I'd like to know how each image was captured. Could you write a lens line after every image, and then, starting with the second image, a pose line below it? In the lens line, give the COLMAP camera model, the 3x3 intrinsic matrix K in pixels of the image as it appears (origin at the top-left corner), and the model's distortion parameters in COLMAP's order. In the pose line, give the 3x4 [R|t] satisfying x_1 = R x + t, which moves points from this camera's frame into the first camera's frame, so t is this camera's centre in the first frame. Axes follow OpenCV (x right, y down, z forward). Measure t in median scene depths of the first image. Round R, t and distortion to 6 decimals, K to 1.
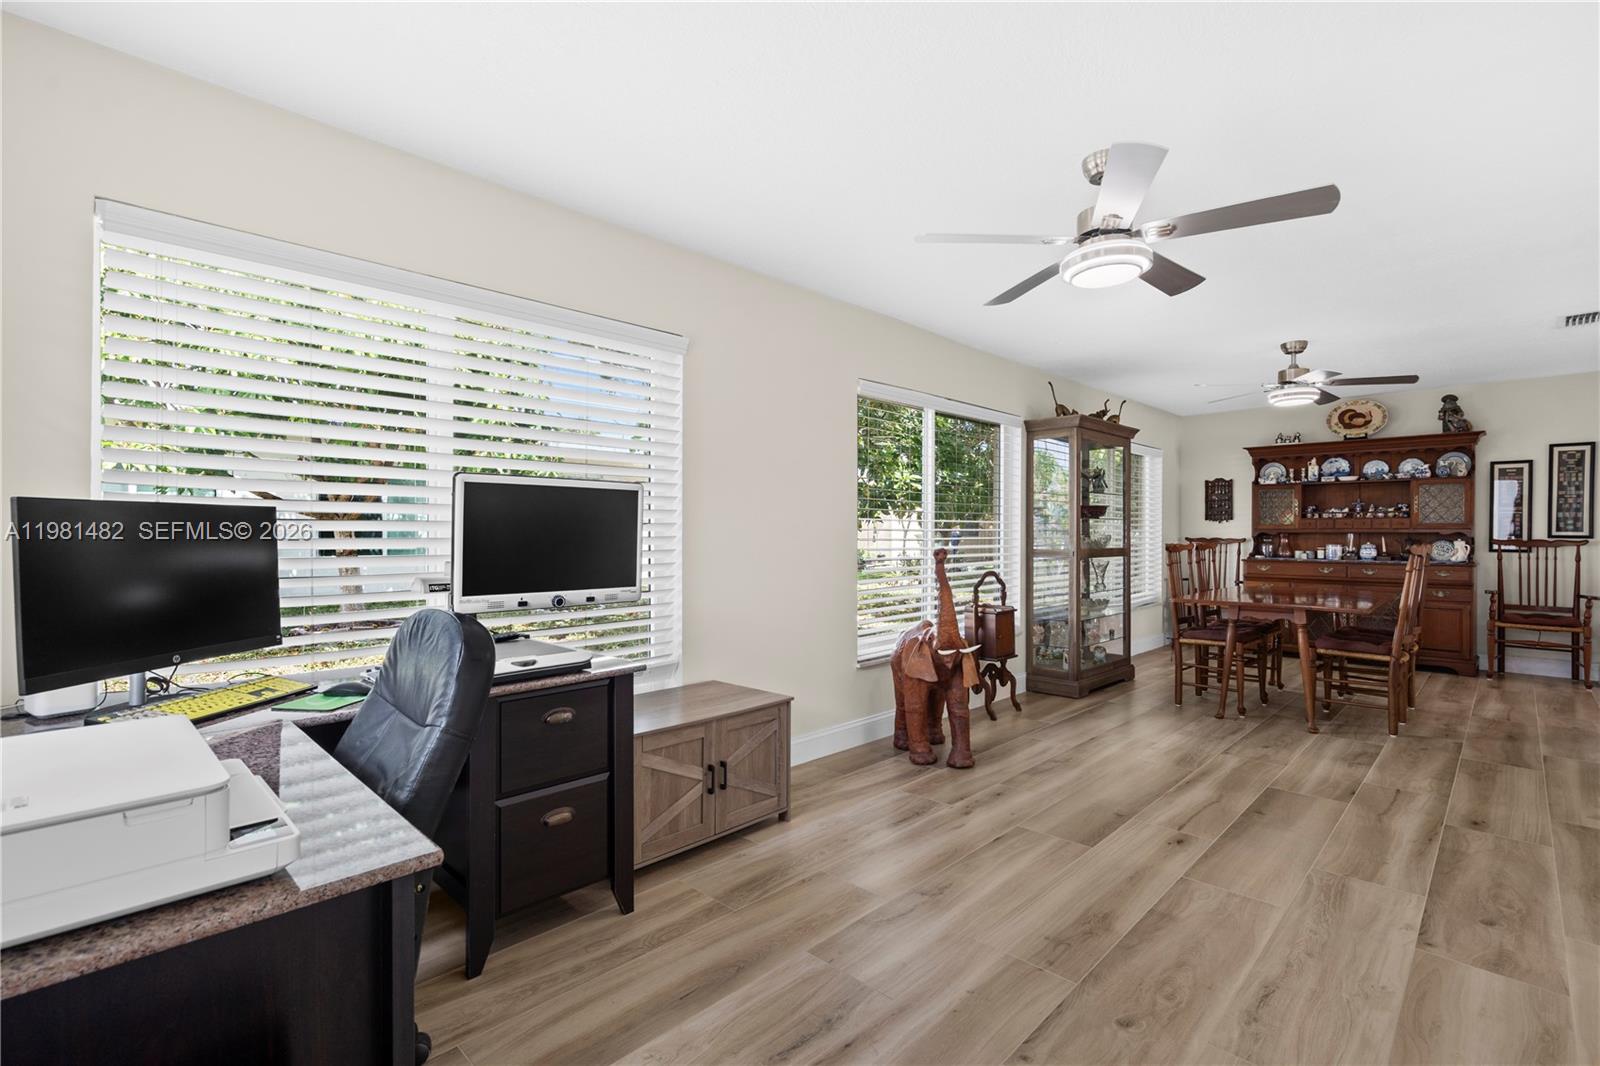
lens RADIAL K [[732.4, 0, 801.8], [0, 732.4, 535.1], [0, 0, 1]] dist [-0.000094, 0.000424]
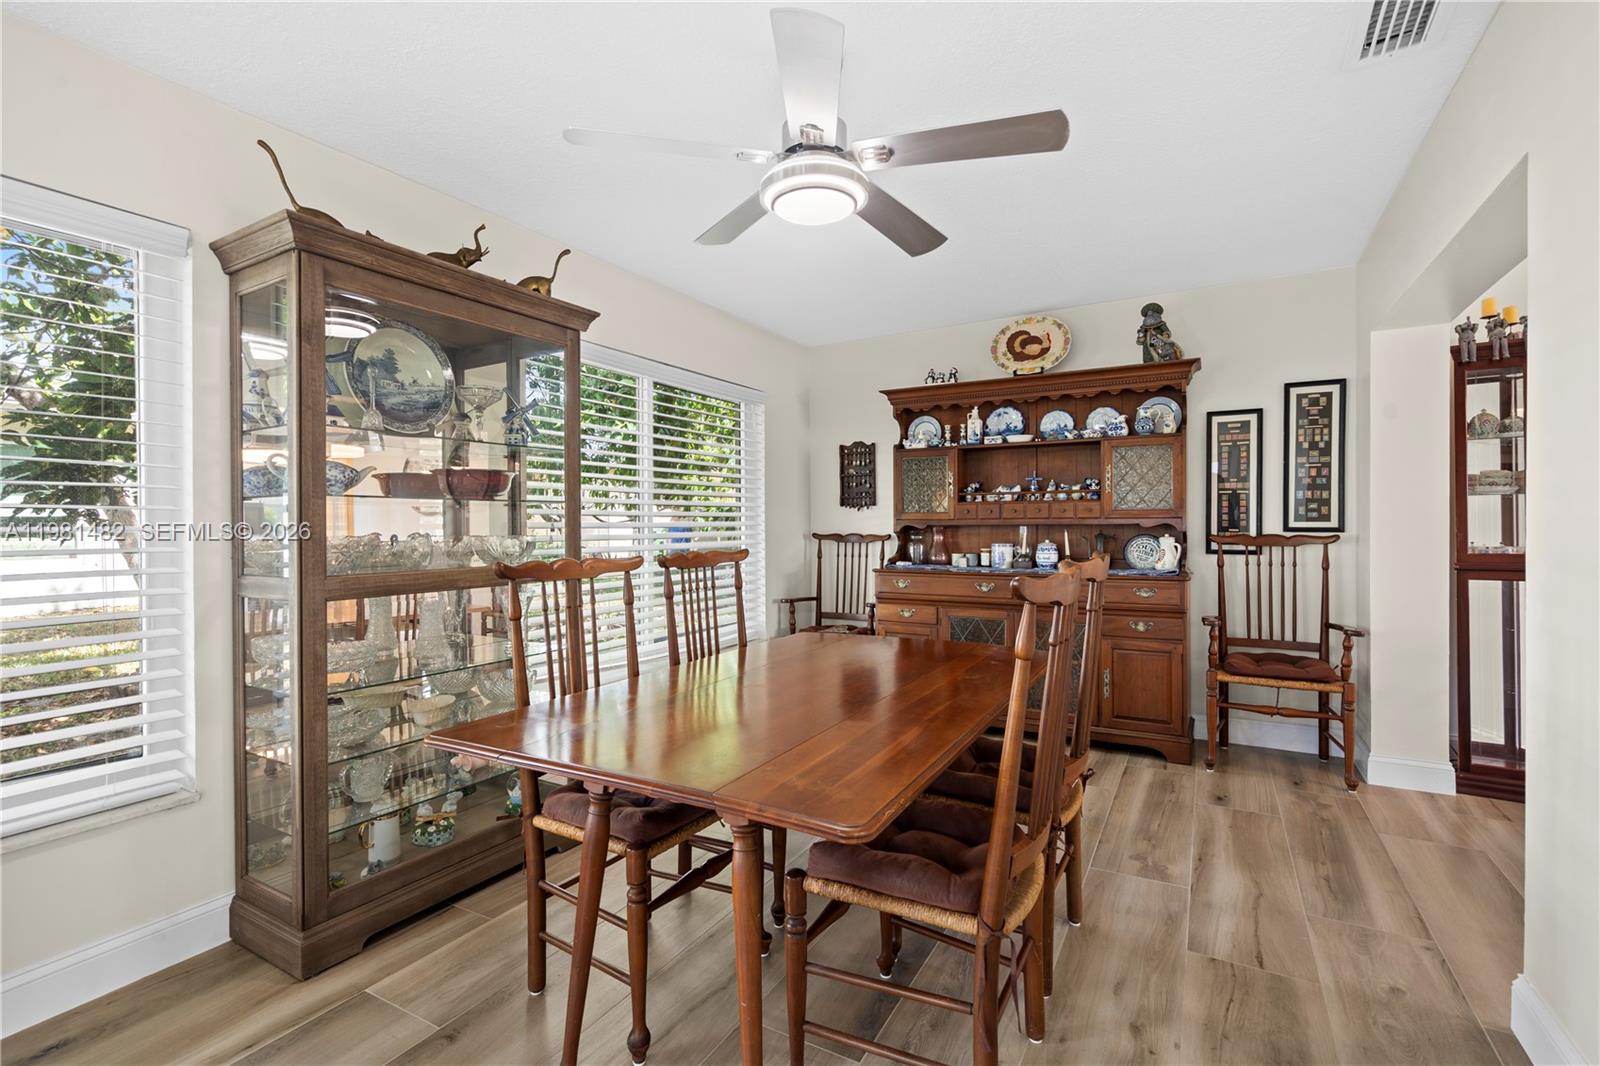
lens RADIAL K [[730.1, 0, 797.2], [0, 730.1, 525.3], [0, 0, 1]] dist [-0.001391, 0.000527]
pose [[0.967093, -0.006977, 0.254327, 0.433221], [0.007490, 0.999971, -0.001048, -0.003934], [-0.254313, 0.002918, 0.967118, 0.476739]]
